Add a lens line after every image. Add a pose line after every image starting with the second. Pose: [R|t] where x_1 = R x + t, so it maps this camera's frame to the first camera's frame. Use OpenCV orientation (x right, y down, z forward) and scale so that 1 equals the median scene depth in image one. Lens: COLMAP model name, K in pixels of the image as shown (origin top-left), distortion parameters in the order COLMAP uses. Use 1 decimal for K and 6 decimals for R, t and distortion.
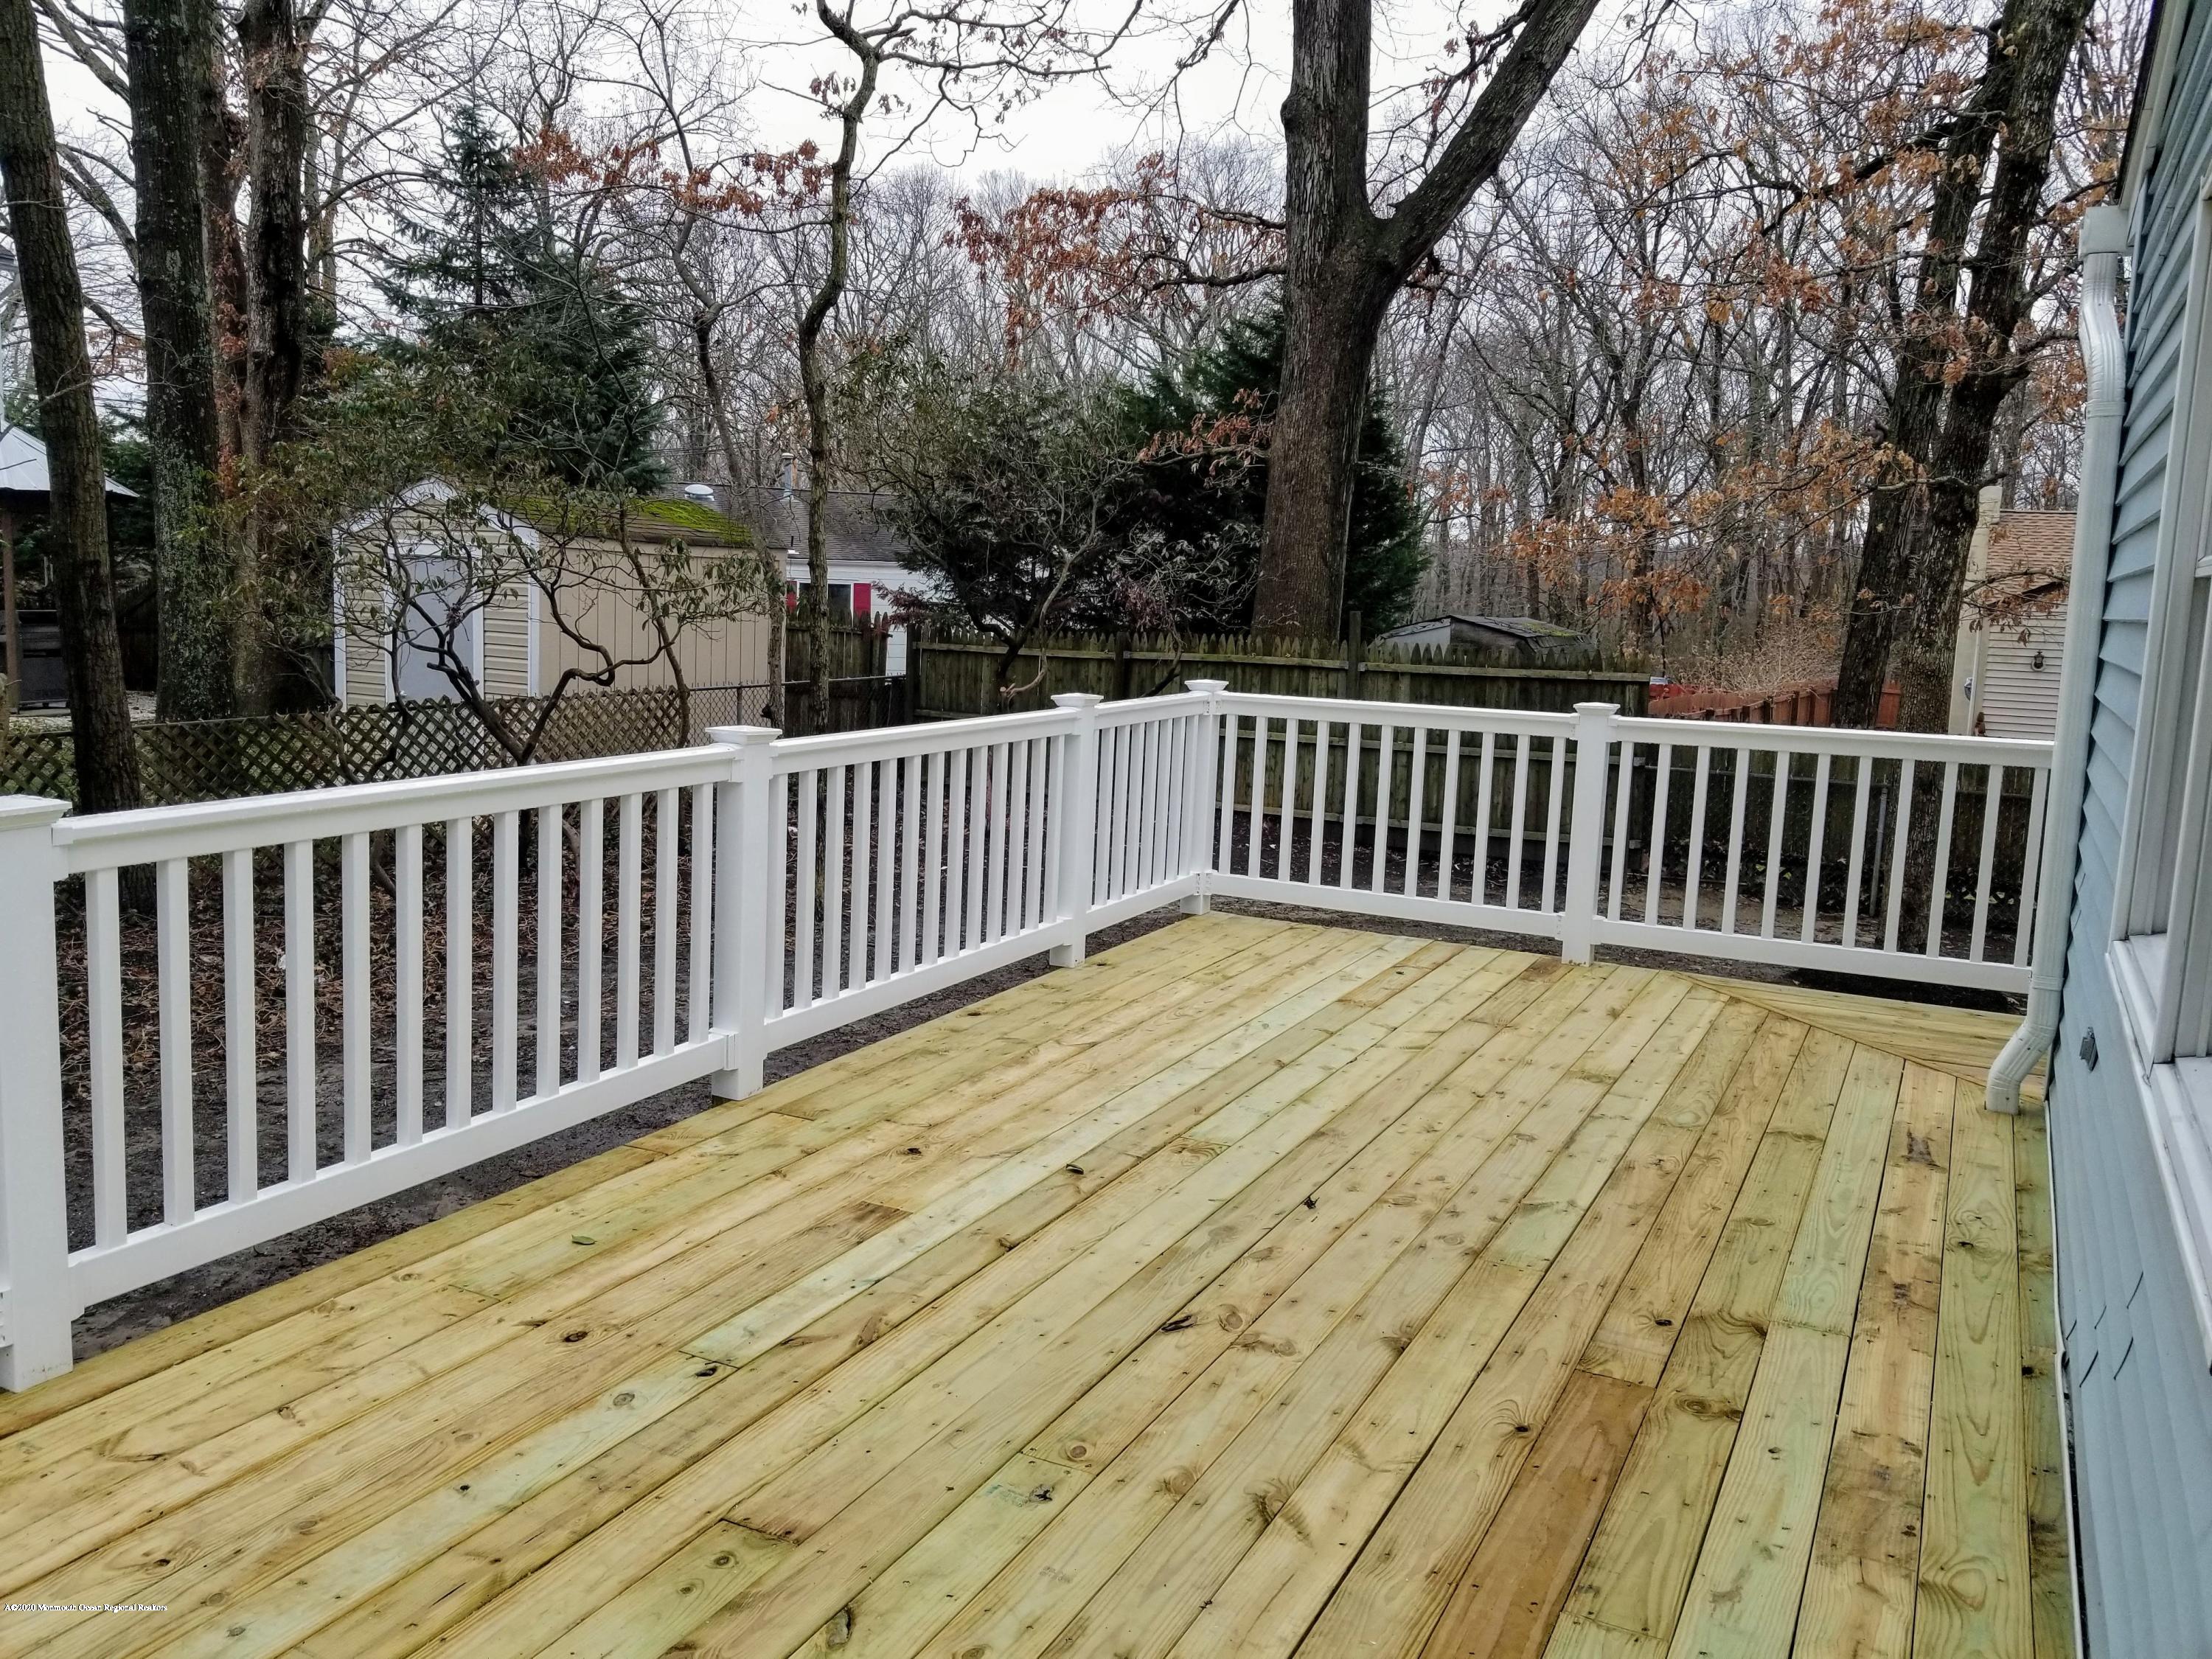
lens RADIAL K [[1731.8, 0, 1096.1], [0, 1731.8, 798.6], [0, 0, 1]] dist [0.074336, -0.125162]
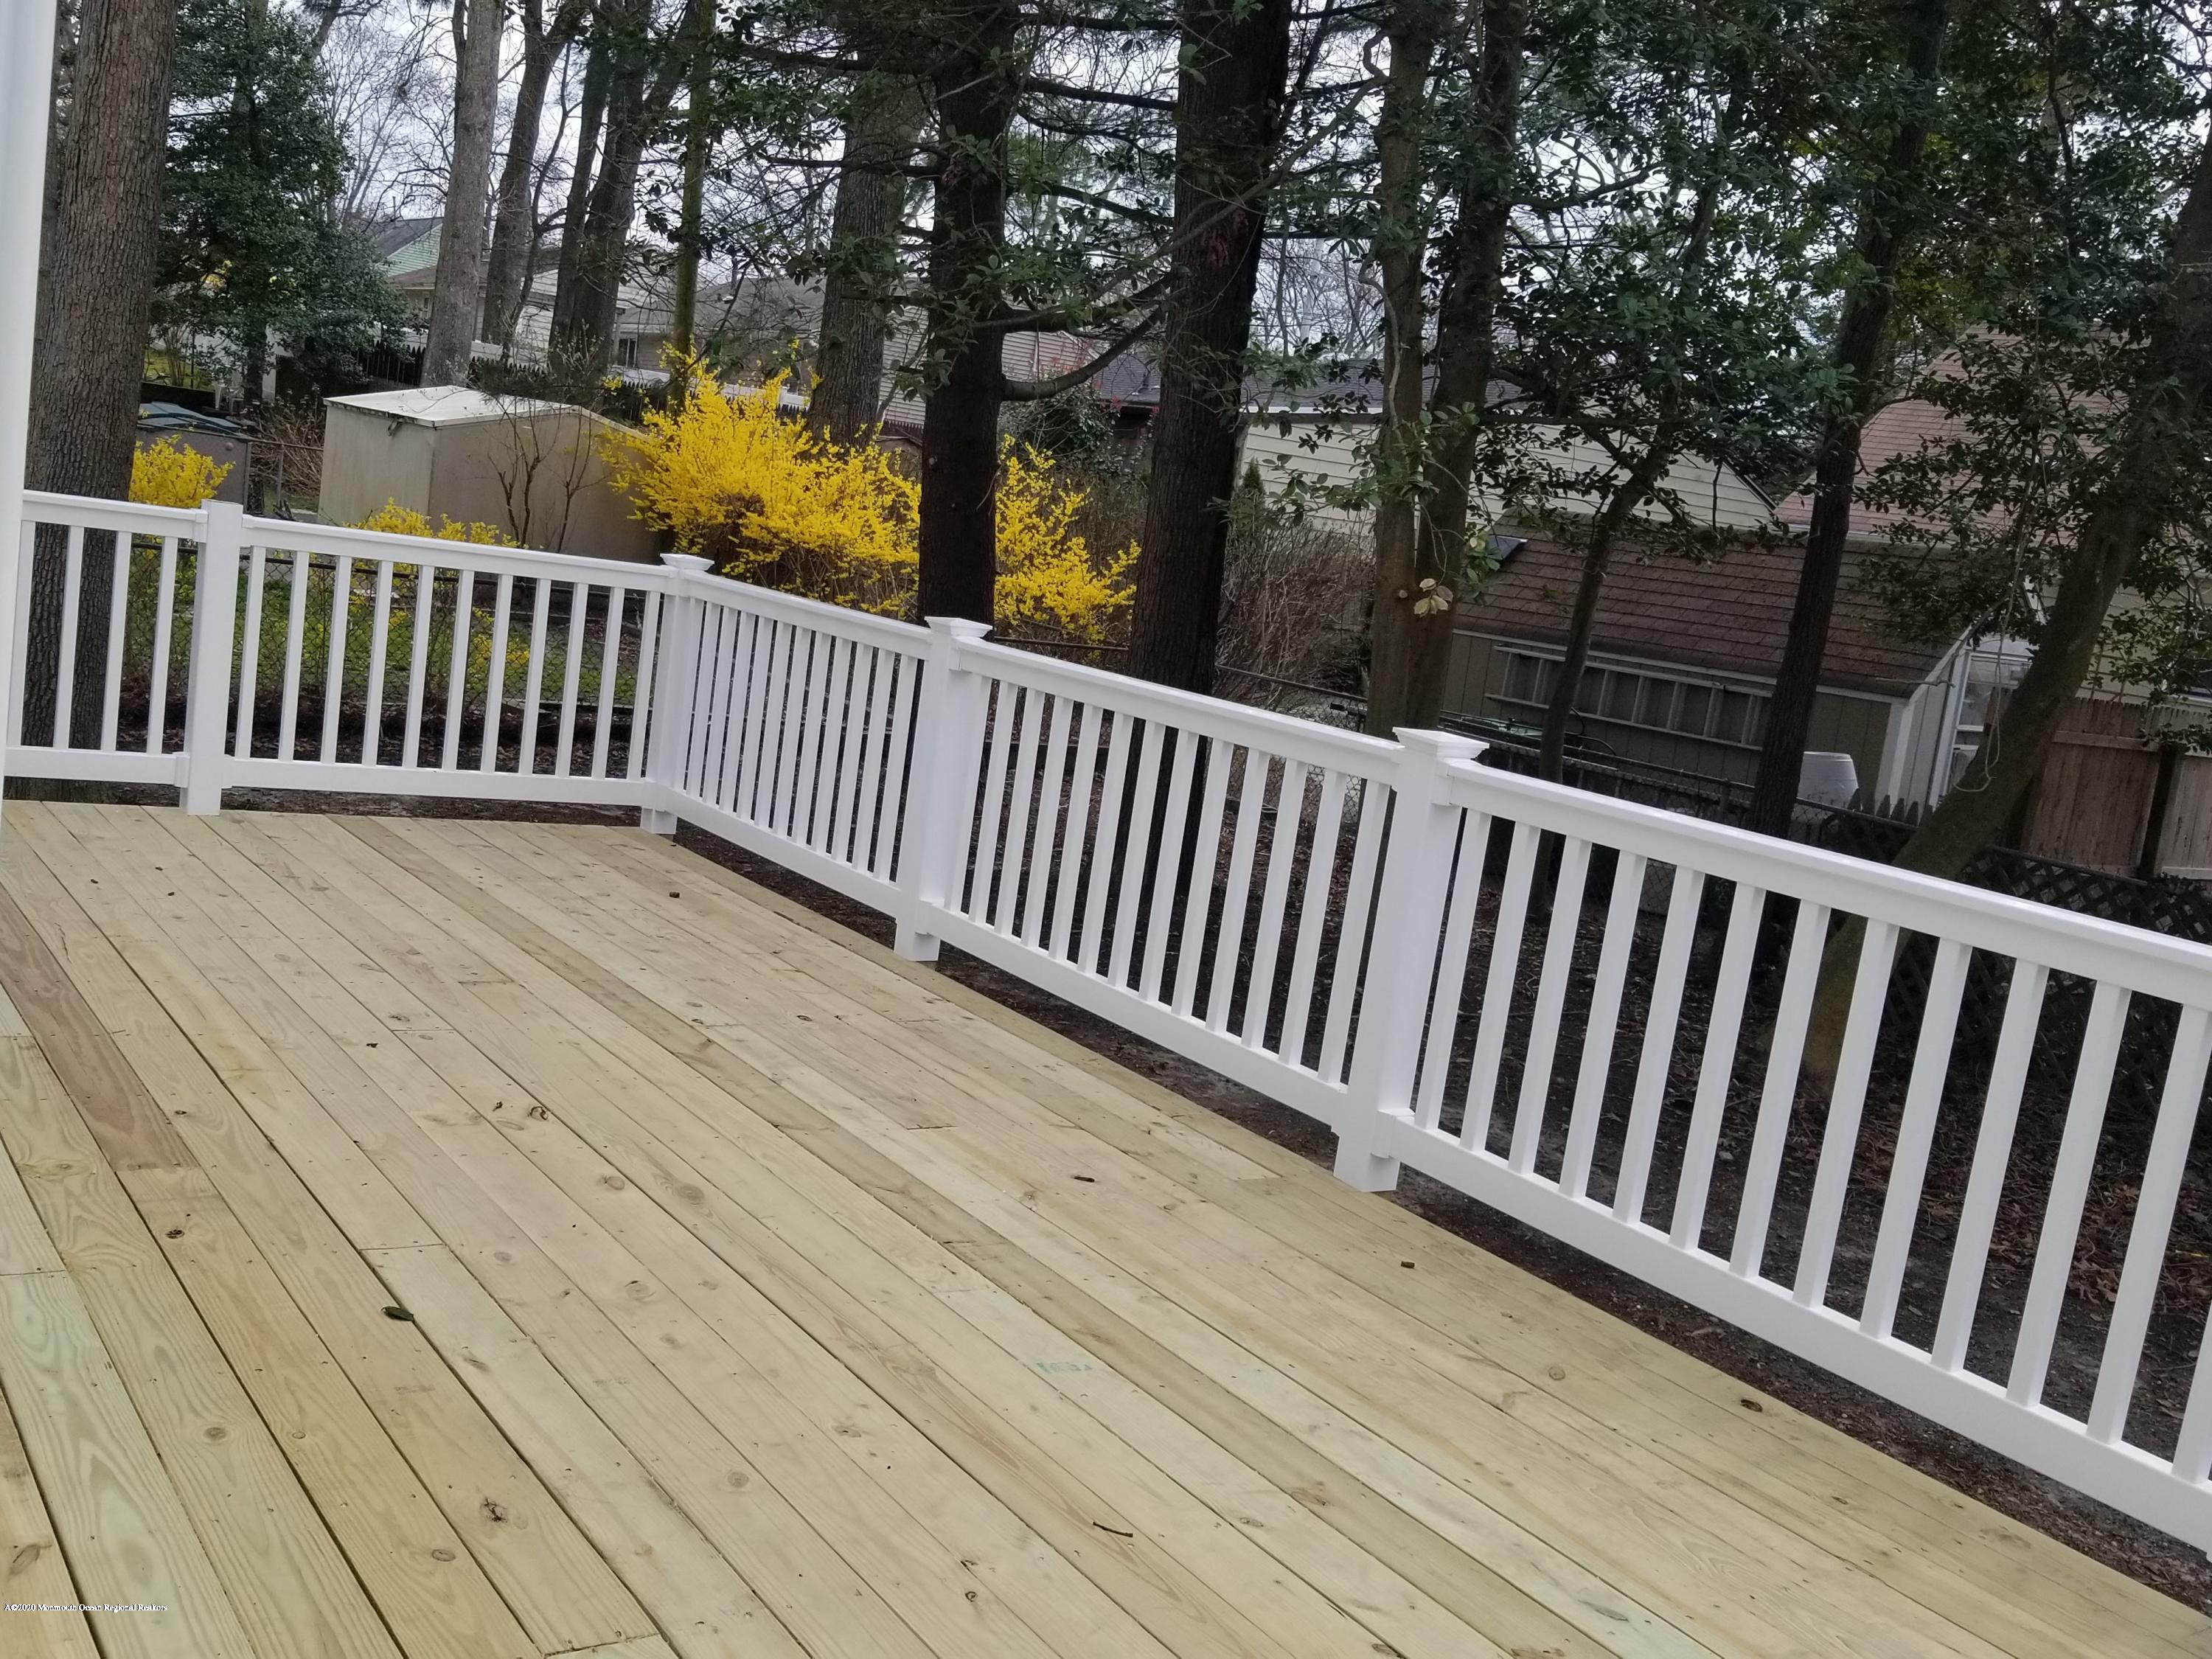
lens RADIAL K [[2159.9, 0, 1012.7], [0, 2159.9, 826.3], [0, 0, 1]] dist [0.106311, -0.001218]
pose [[-0.493828, 0.038658, -0.868700, 0.897295], [-0.257504, 0.947701, 0.188556, -0.165692], [0.830557, 0.316808, -0.458047, 1.515990]]
